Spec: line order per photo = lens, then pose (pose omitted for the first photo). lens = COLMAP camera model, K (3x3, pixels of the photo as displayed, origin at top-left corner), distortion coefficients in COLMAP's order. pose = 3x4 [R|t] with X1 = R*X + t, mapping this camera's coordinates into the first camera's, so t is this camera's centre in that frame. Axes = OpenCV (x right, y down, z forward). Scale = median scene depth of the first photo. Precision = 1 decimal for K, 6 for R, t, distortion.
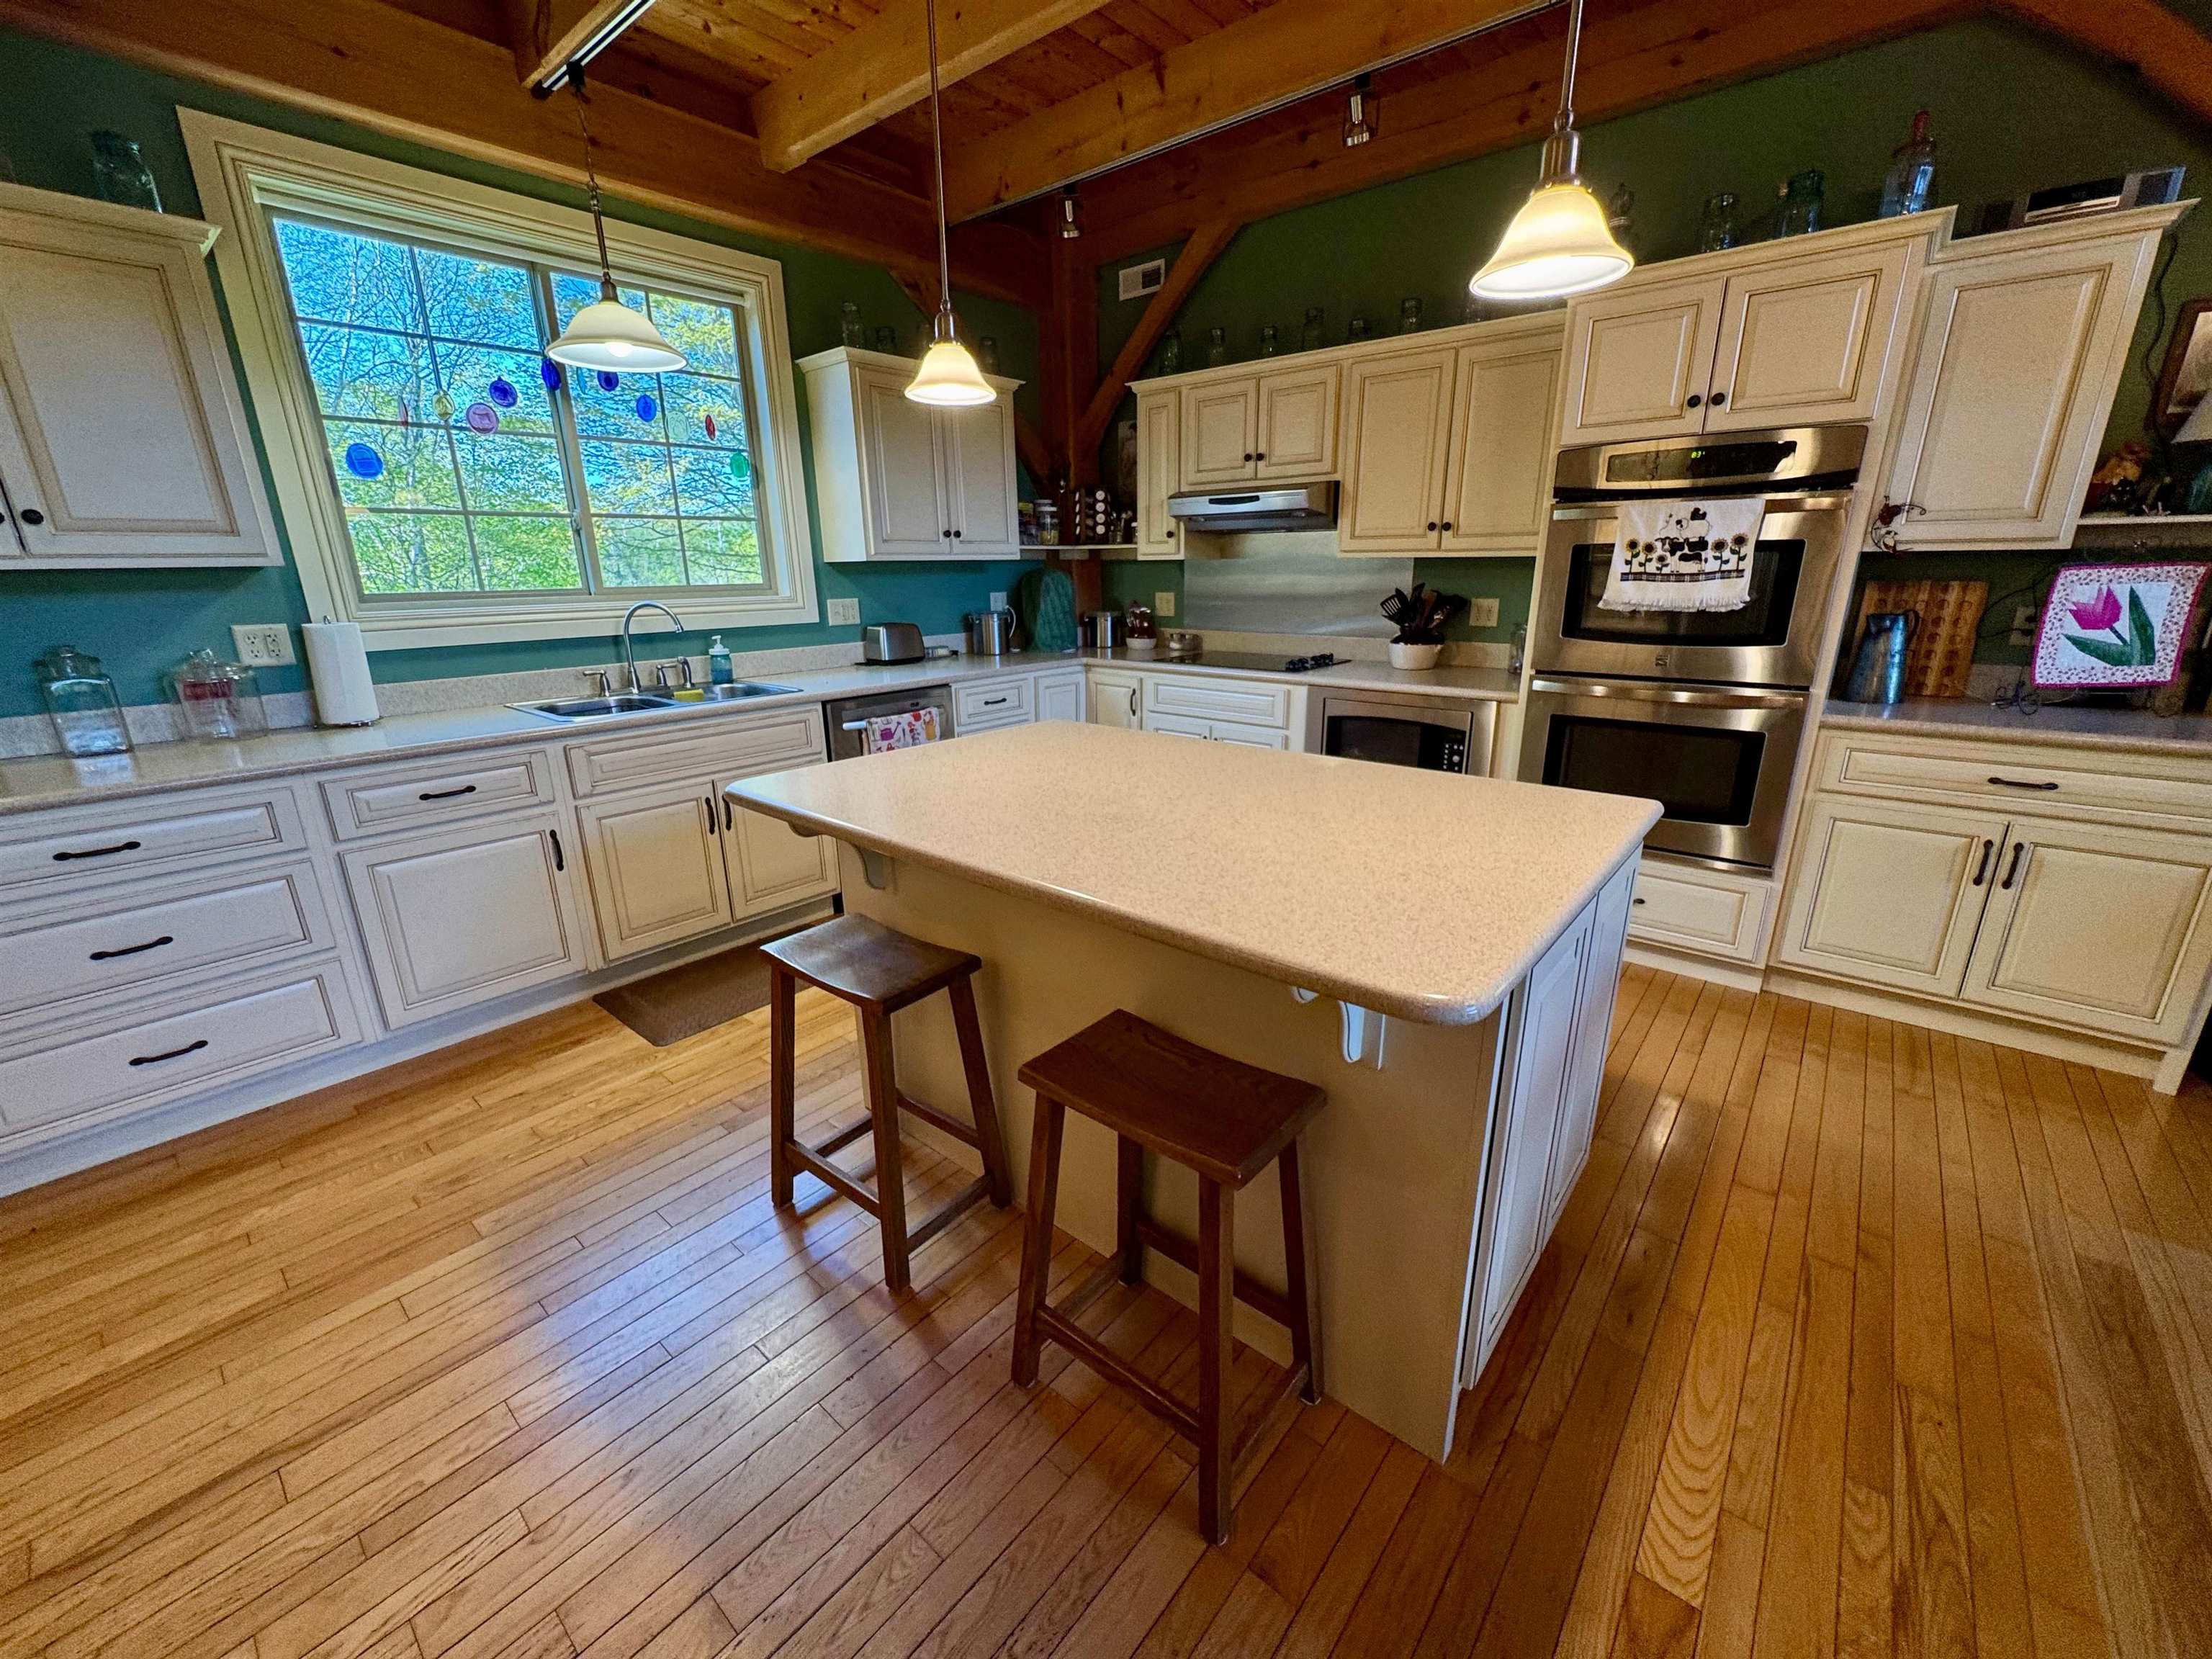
lens RADIAL K [[881.9, 0, 1111.7], [0, 881.9, 829.5], [0, 0, 1]] dist [-0.002738, 0.000257]
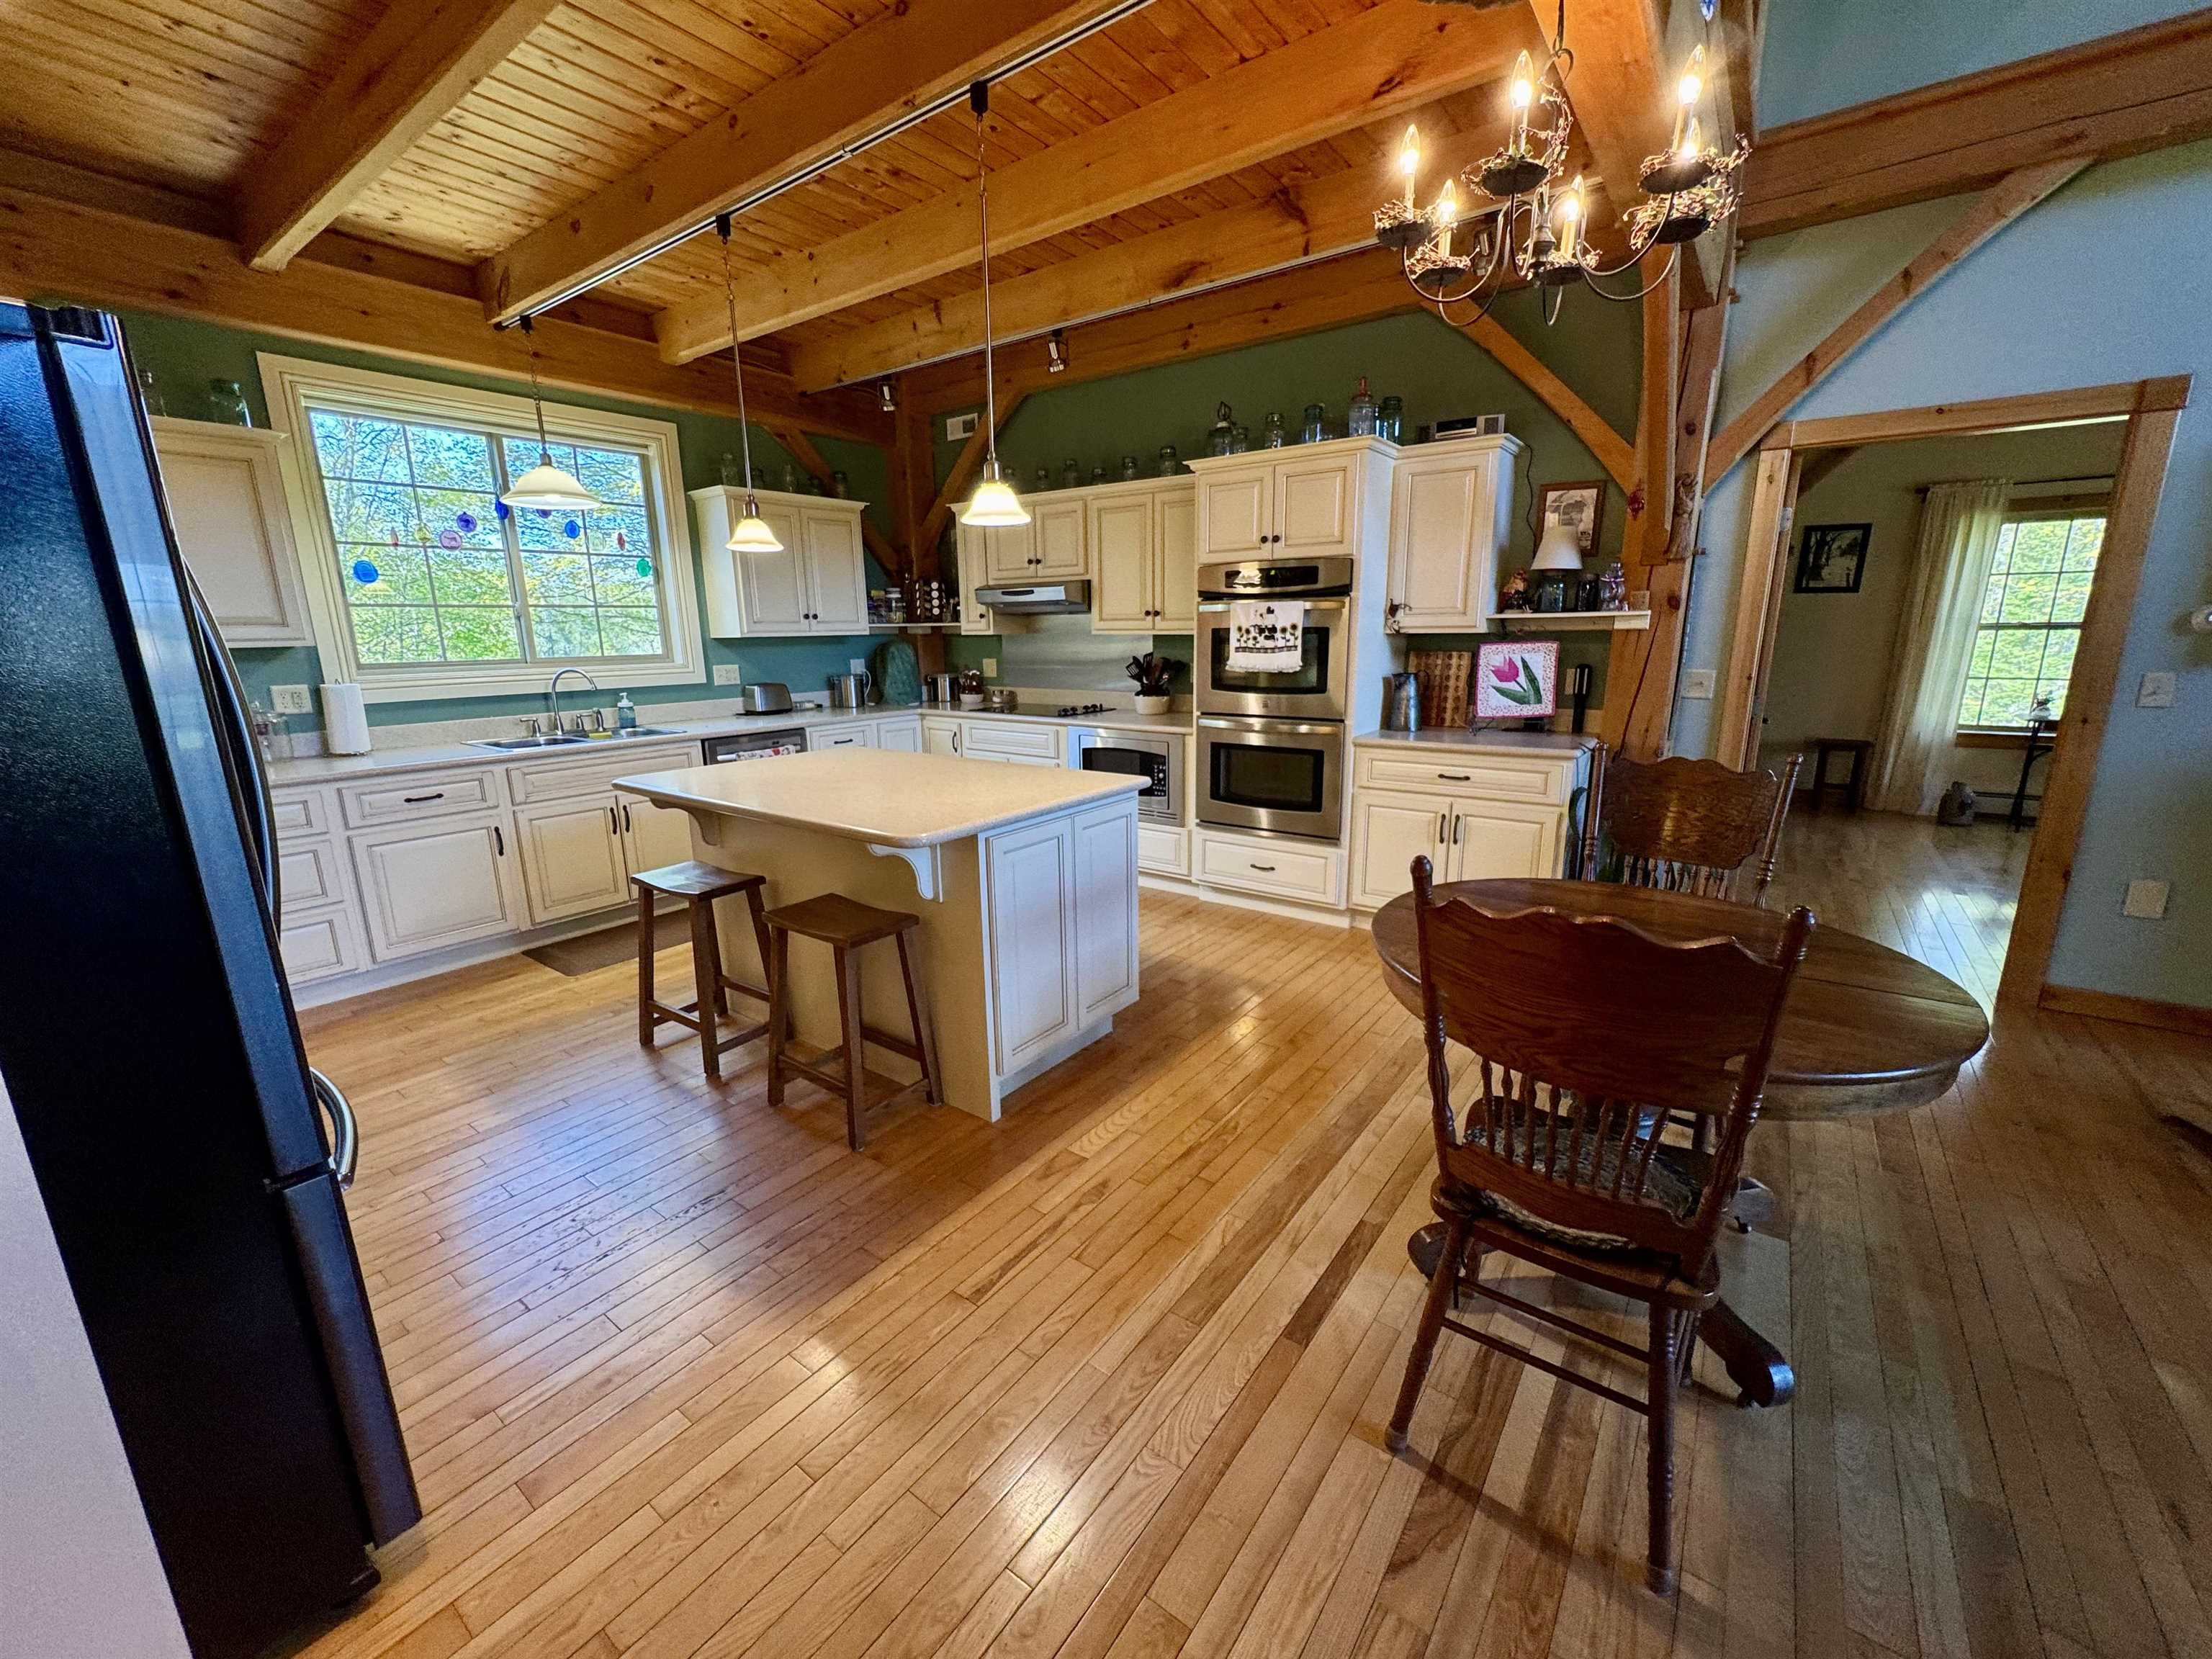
lens RADIAL K [[876.8, 0, 1110.0], [0, 876.8, 830.3], [0, 0, 1]] dist [-0.002329, -0.000223]
pose [[0.997982, -0.015221, 0.061651, 0.235978], [0.019182, 0.997754, -0.064178, 0.102113], [-0.060535, 0.065231, 0.996032, -0.413752]]
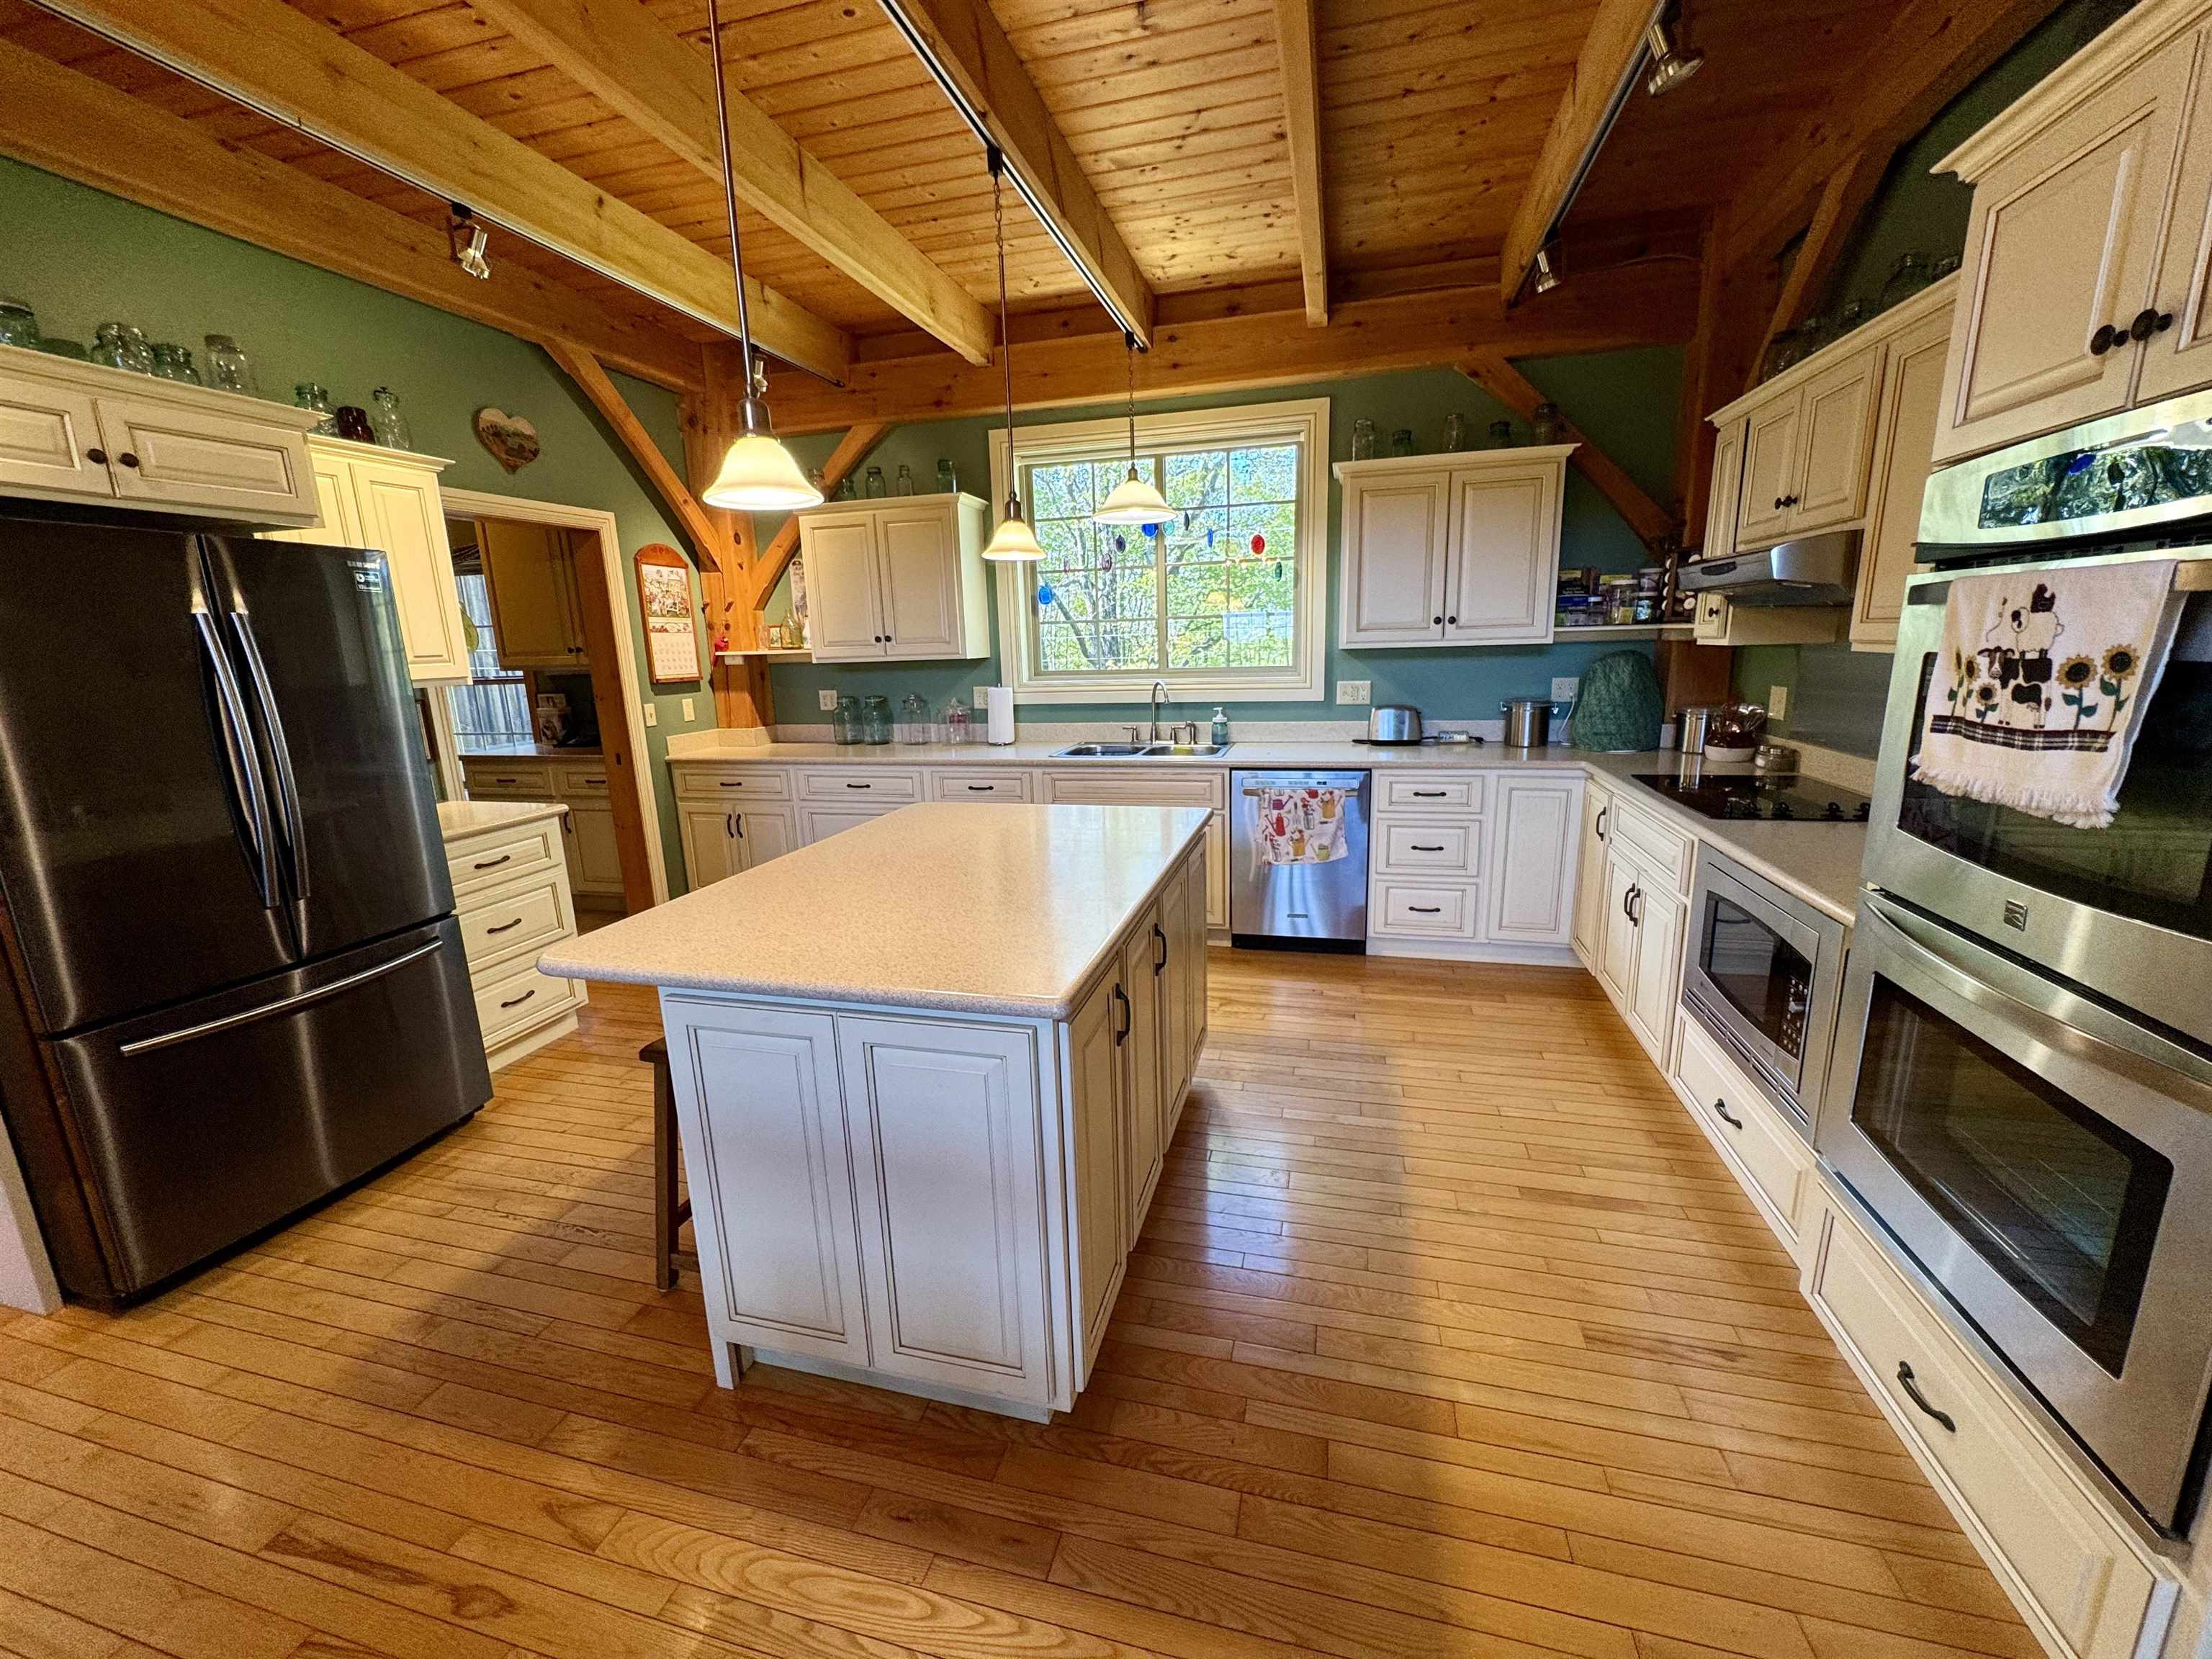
lens RADIAL K [[876.8, 0, 1110.0], [0, 876.8, 830.3], [0, 0, 1]] dist [-0.002329, -0.000223]
pose [[0.427255, 0.192126, -0.883482, 0.727340], [-0.235661, 0.967049, 0.096332, -0.150670], [0.872879, 0.167044, 0.458453, 0.350247]]
